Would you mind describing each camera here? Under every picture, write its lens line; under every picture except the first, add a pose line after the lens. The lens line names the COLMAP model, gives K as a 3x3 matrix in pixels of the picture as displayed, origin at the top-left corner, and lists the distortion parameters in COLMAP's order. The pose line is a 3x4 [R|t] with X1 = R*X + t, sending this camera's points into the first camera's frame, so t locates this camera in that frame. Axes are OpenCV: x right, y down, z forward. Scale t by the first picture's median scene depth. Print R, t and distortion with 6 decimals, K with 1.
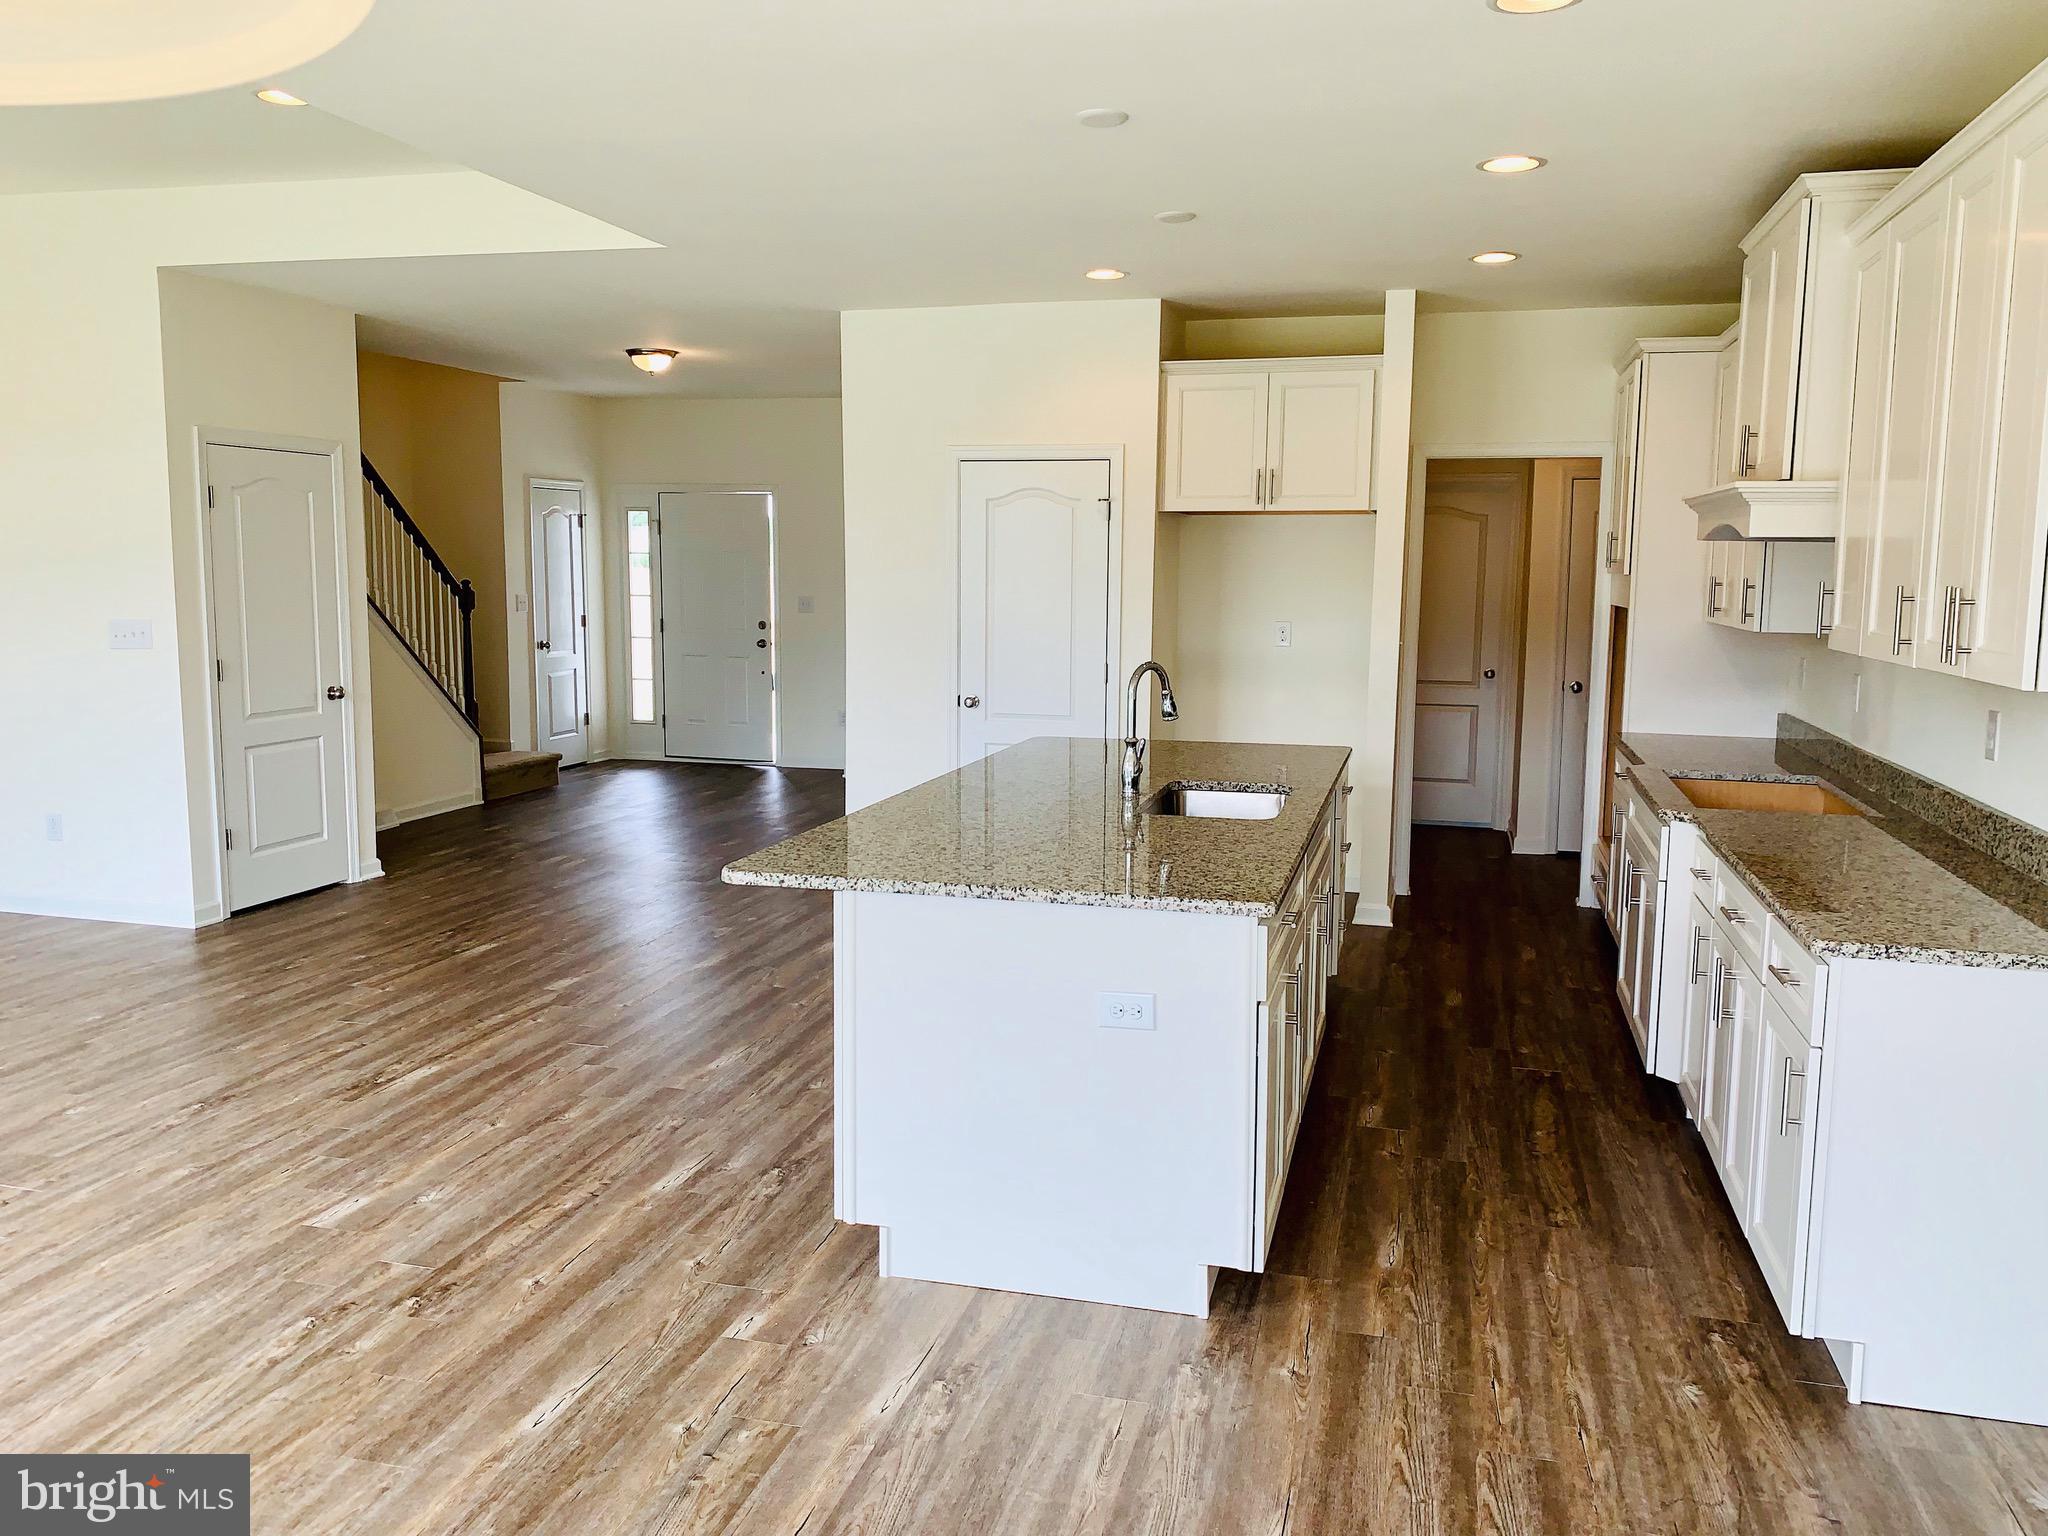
lens RADIAL K [[1560.0, 0, 1038.6], [0, 1560.0, 737.7], [0, 0, 1]] dist [0.002411, -0.000784]
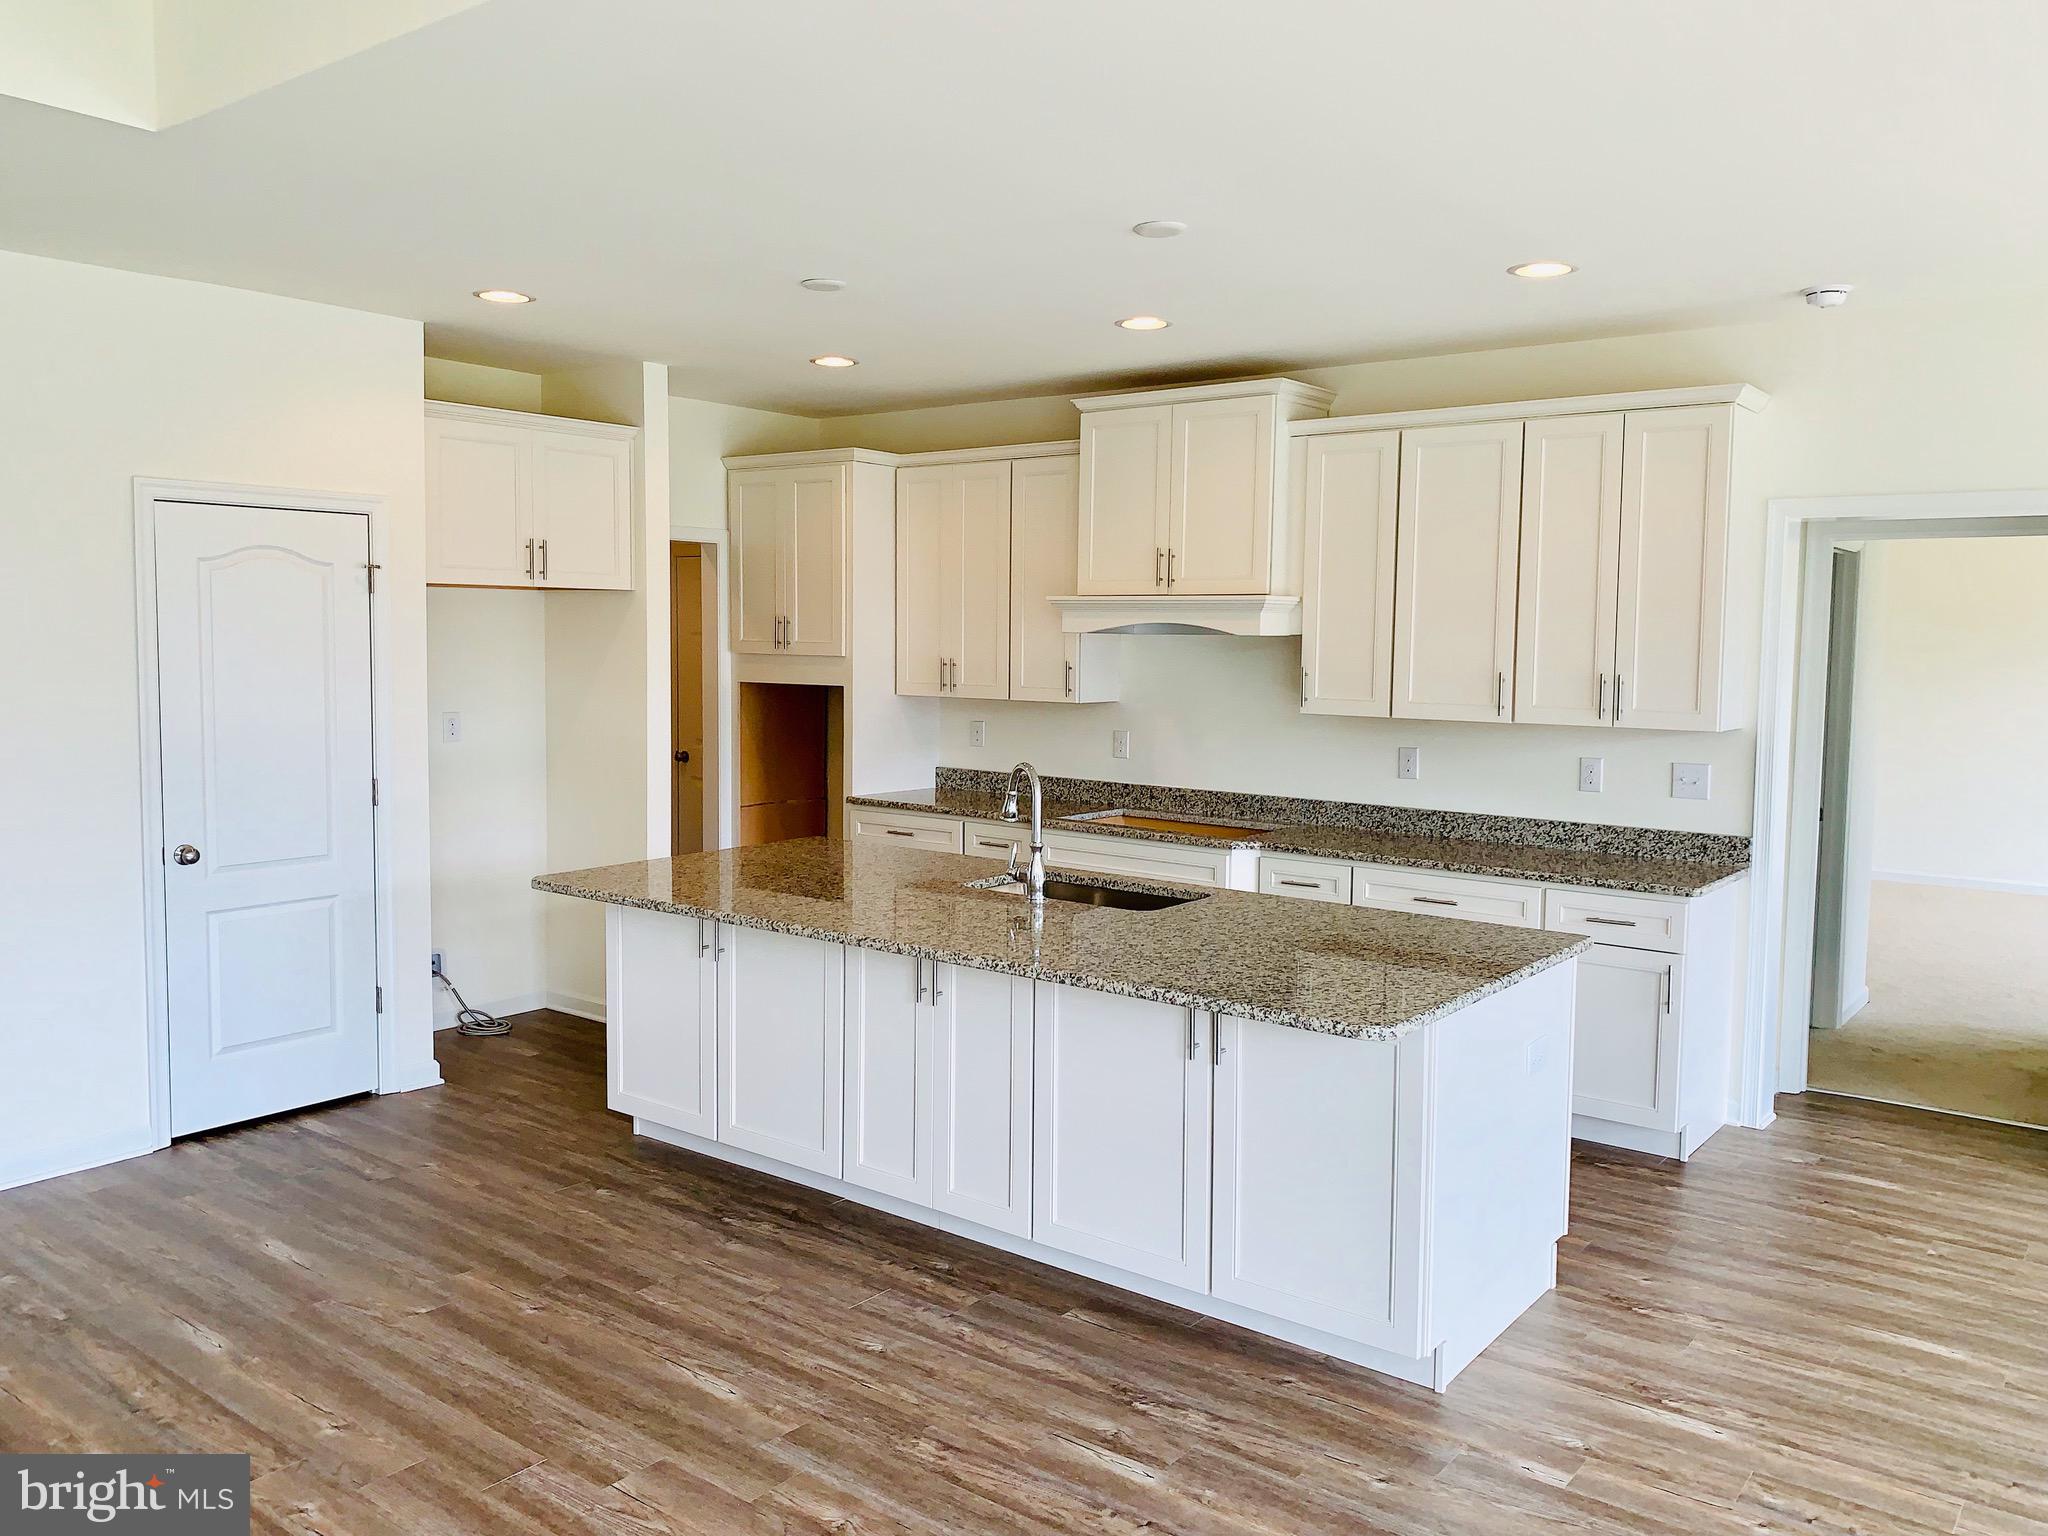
lens RADIAL K [[1560.0, 0, 1038.6], [0, 1560.0, 737.7], [0, 0, 1]] dist [0.002411, -0.000784]
pose [[0.395333, -0.067295, 0.916069, -0.876657], [0.096300, 0.994853, 0.031523, -0.101047], [-0.913476, 0.075755, 0.399779, 0.653435]]
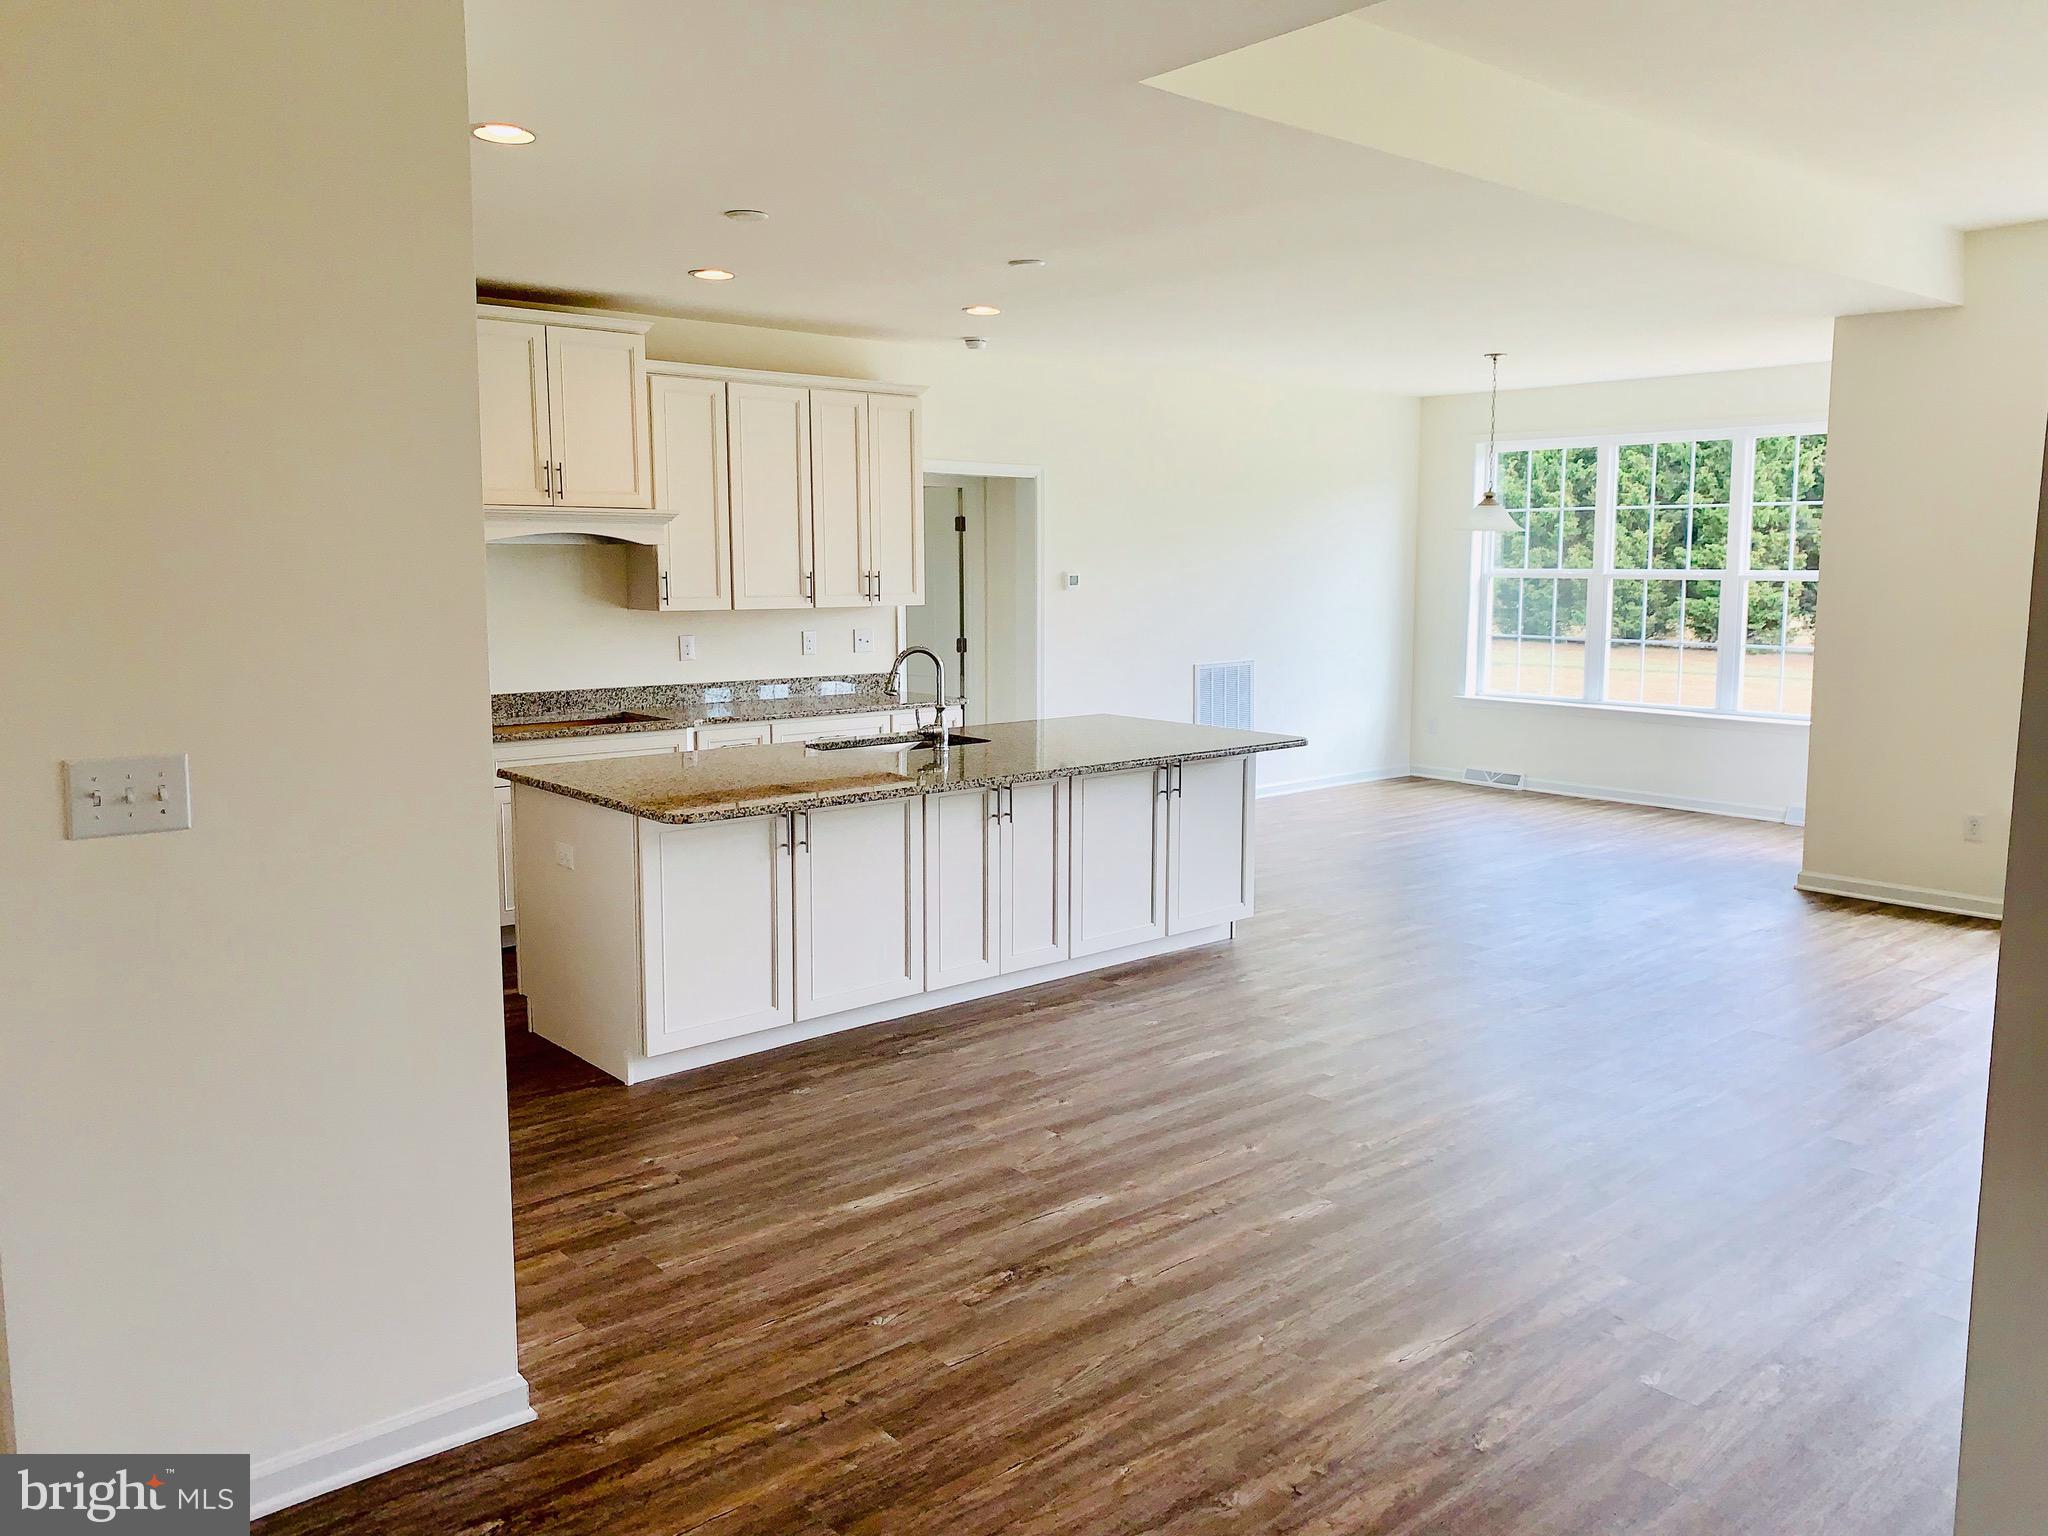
lens RADIAL K [[1570.4, 0, 1022.4], [0, 1570.4, 719.4], [0, 0, 1]] dist [0.070542, -0.124346]
pose [[-0.826294, -0.062828, 0.559725, -0.763254], [0.059270, 0.978543, 0.197336, -0.249357], [-0.560113, 0.196232, -0.804840, 2.136549]]
